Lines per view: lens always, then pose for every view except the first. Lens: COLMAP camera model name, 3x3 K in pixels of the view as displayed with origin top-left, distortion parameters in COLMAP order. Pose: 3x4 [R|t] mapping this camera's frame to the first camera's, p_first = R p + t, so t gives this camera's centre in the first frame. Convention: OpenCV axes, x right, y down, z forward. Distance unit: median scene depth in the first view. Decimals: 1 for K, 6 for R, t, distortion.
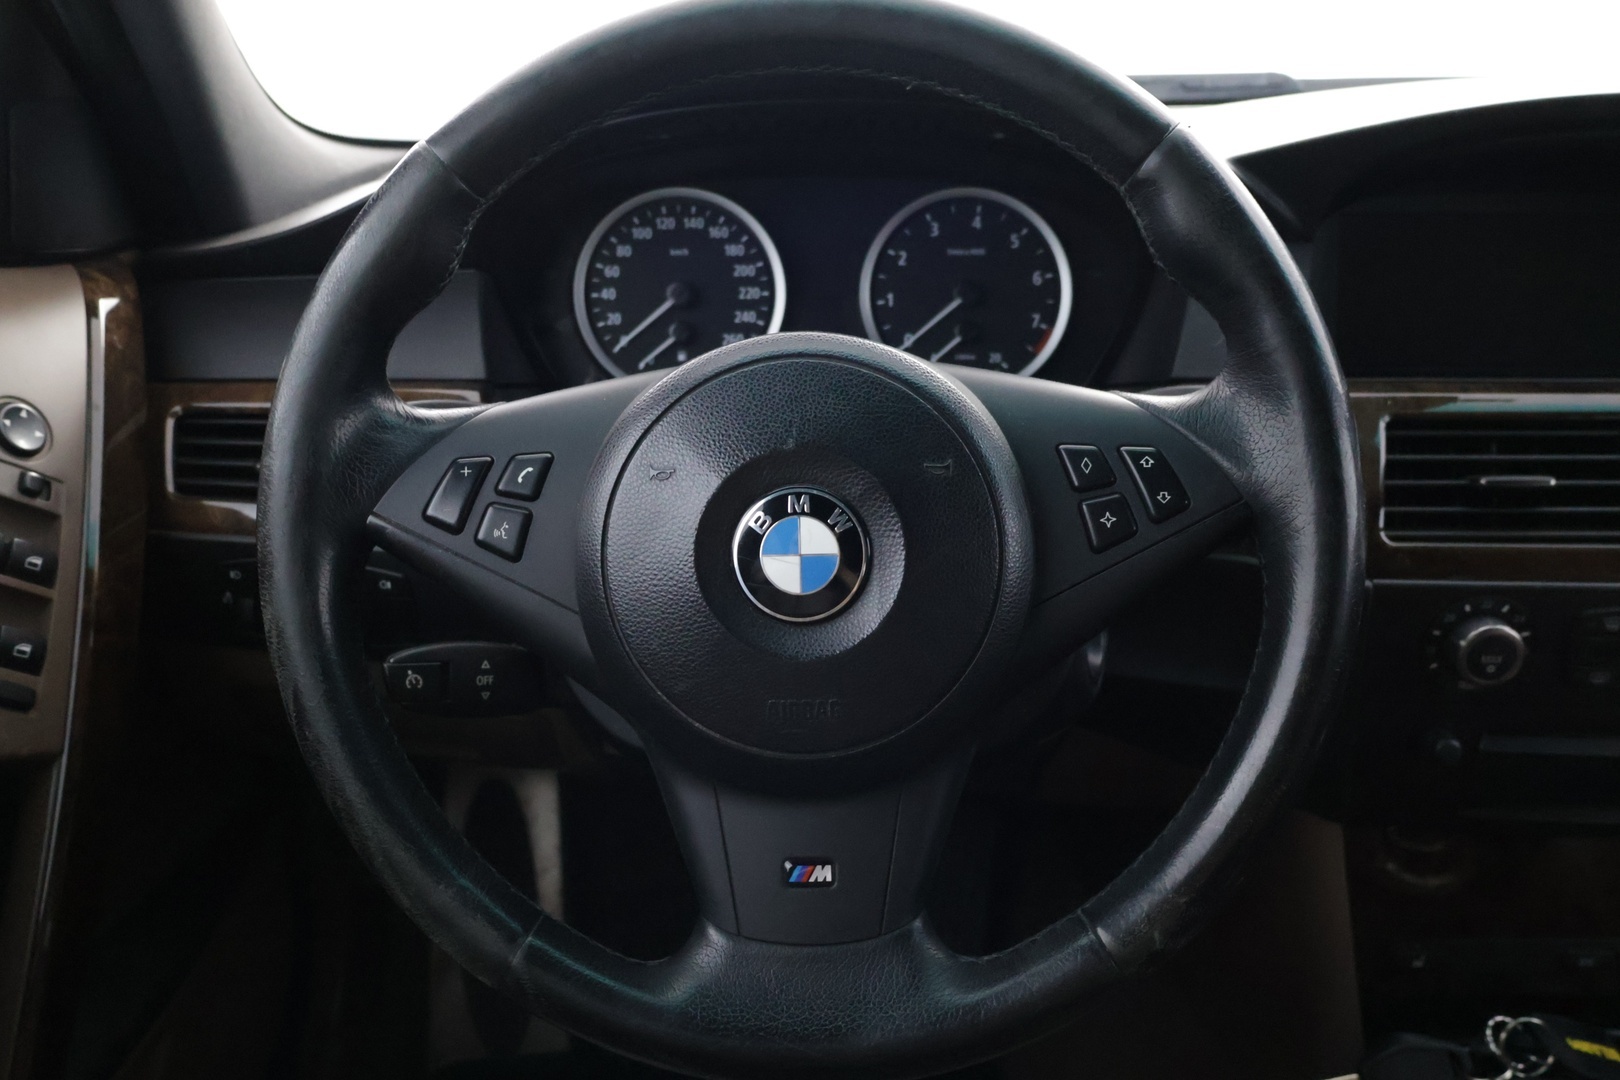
lens RADIAL K [[1541.6, 0, 814.6], [0, 1541.6, 533.2], [0, 0, 1]] dist [0.006411, 0.000000]
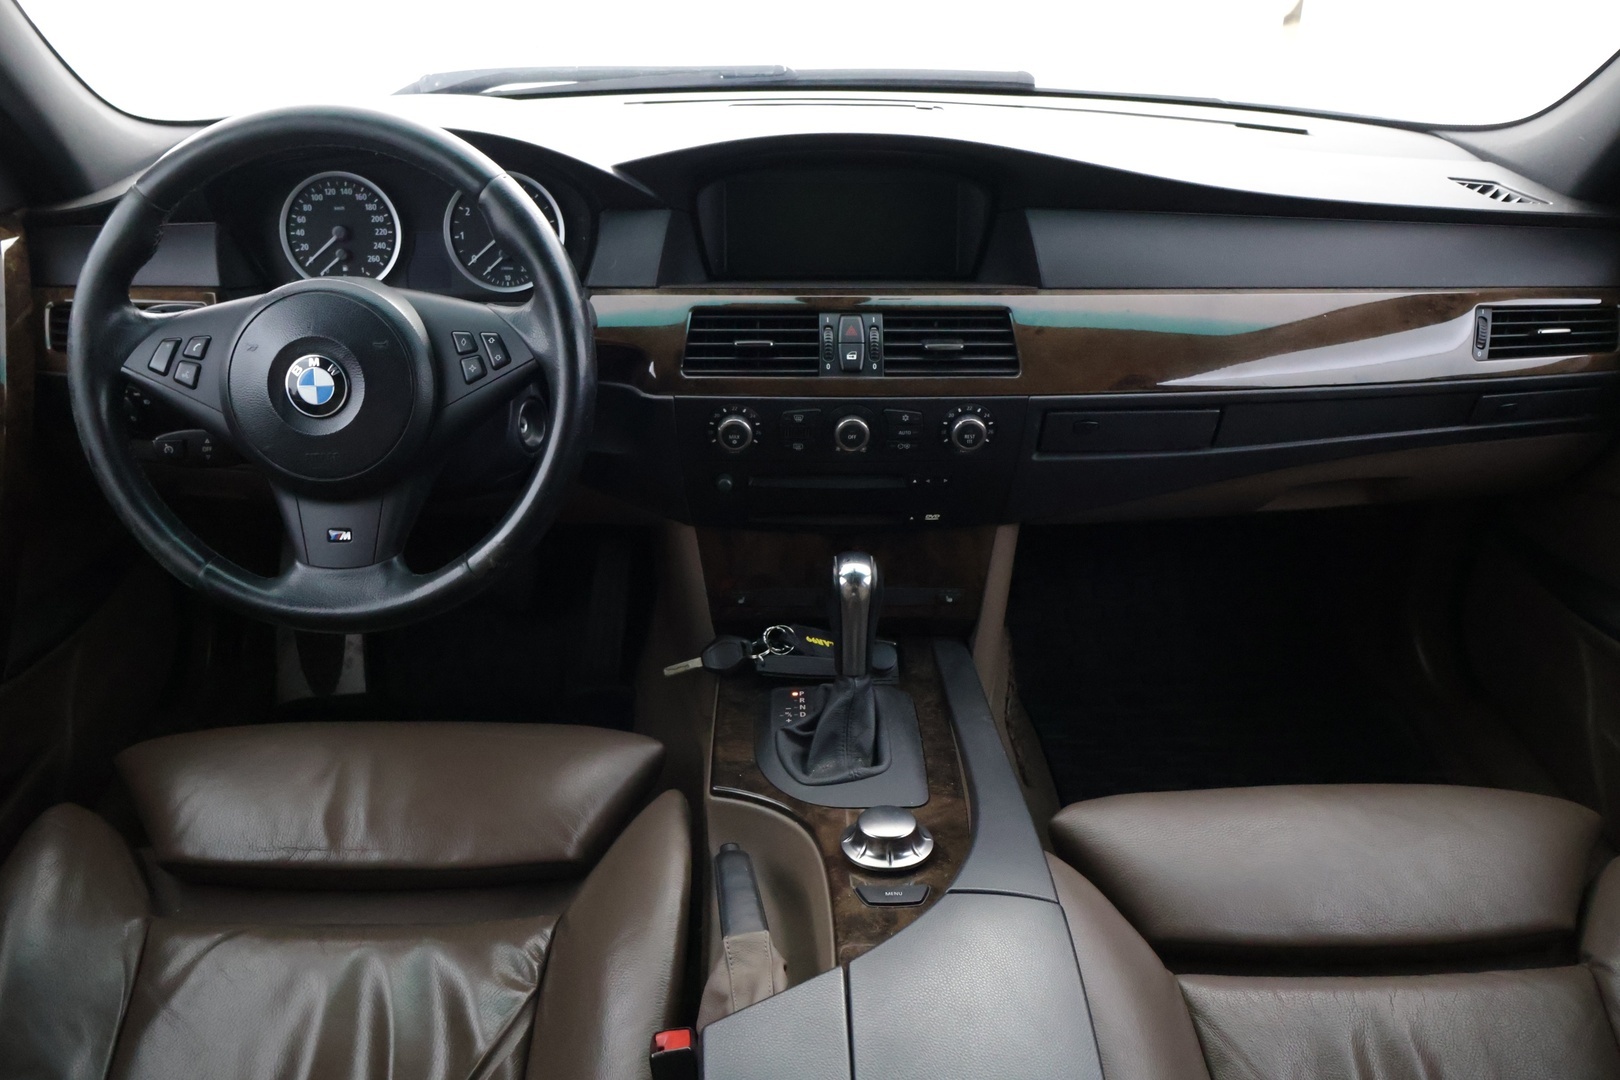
lens RADIAL K [[1408.3, 0, 809.4], [0, 1408.3, 544.7], [0, 0, 1]] dist [-0.007424, 0.016762]
pose [[0.999896, -0.004556, 0.013720, 0.598352], [0.002634, 0.990573, 0.136958, -0.030664], [-0.014214, -0.136907, 0.990482, -0.907989]]
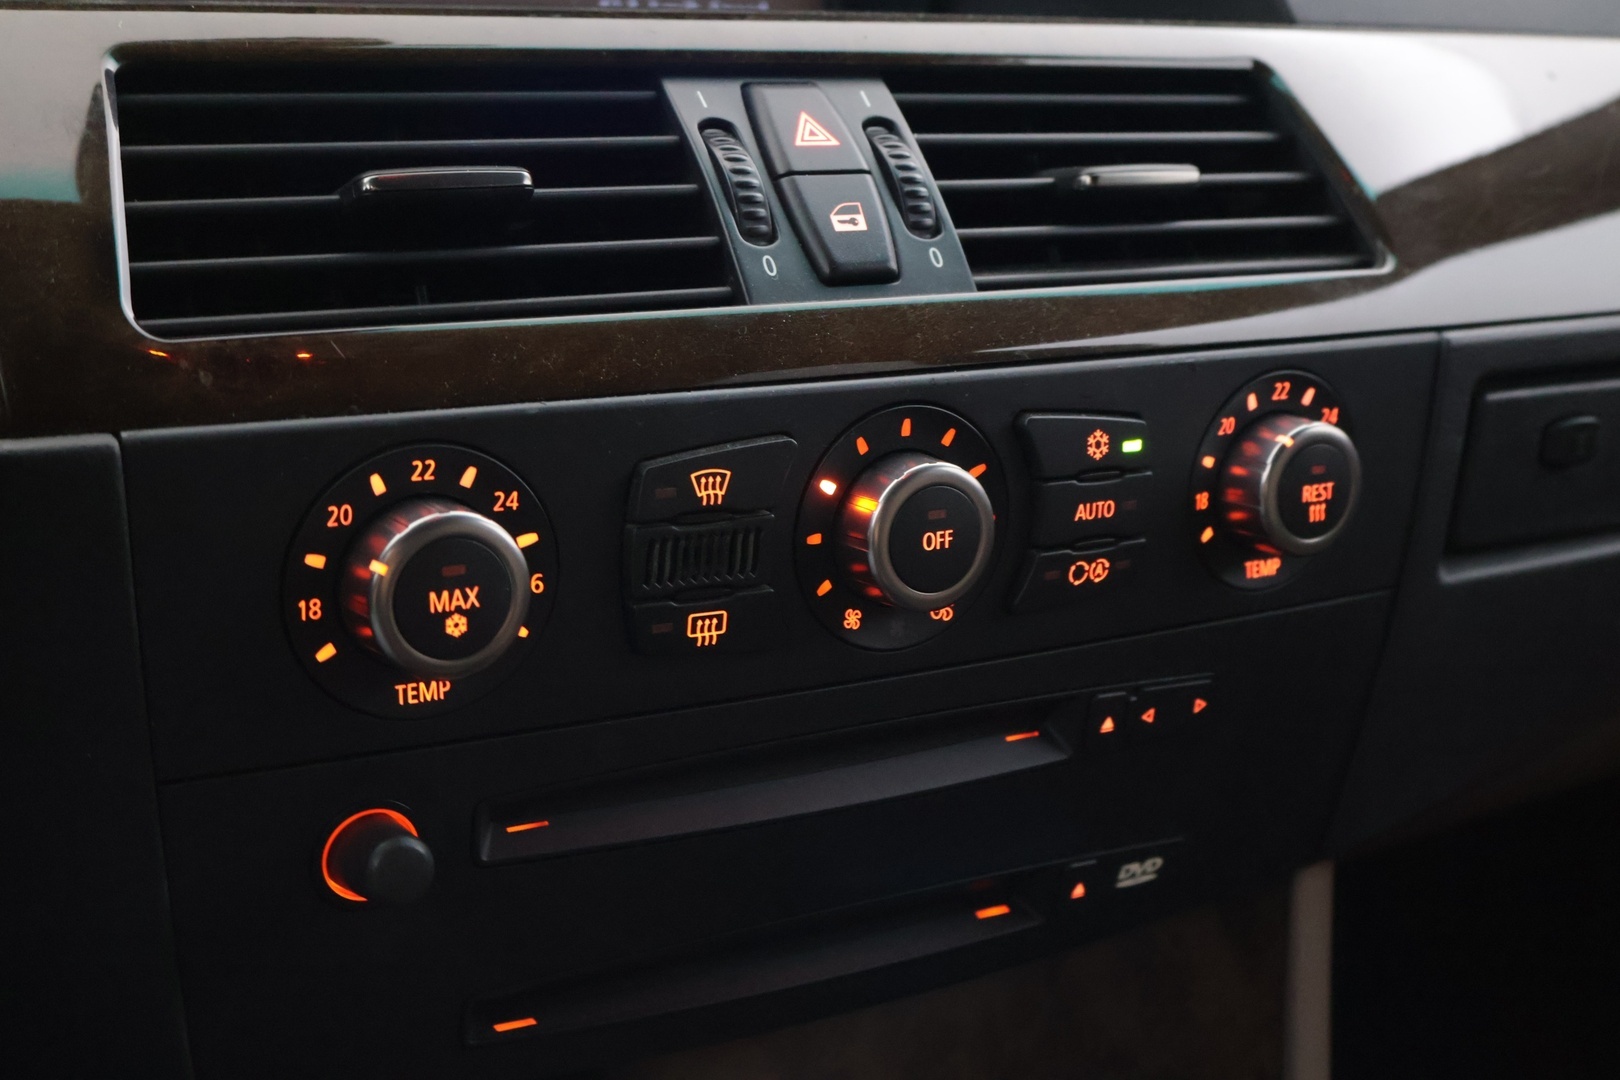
lens RADIAL K [[2172.3, 0, 808.8], [0, 2172.3, 533.5], [0, 0, 1]] dist [-0.013902, 0.000000]
pose [[0.862321, -0.106427, 0.495051, 0.288482], [0.185345, 0.976156, -0.112994, 0.170088], [-0.471221, 0.189192, 0.861485, 0.563471]]
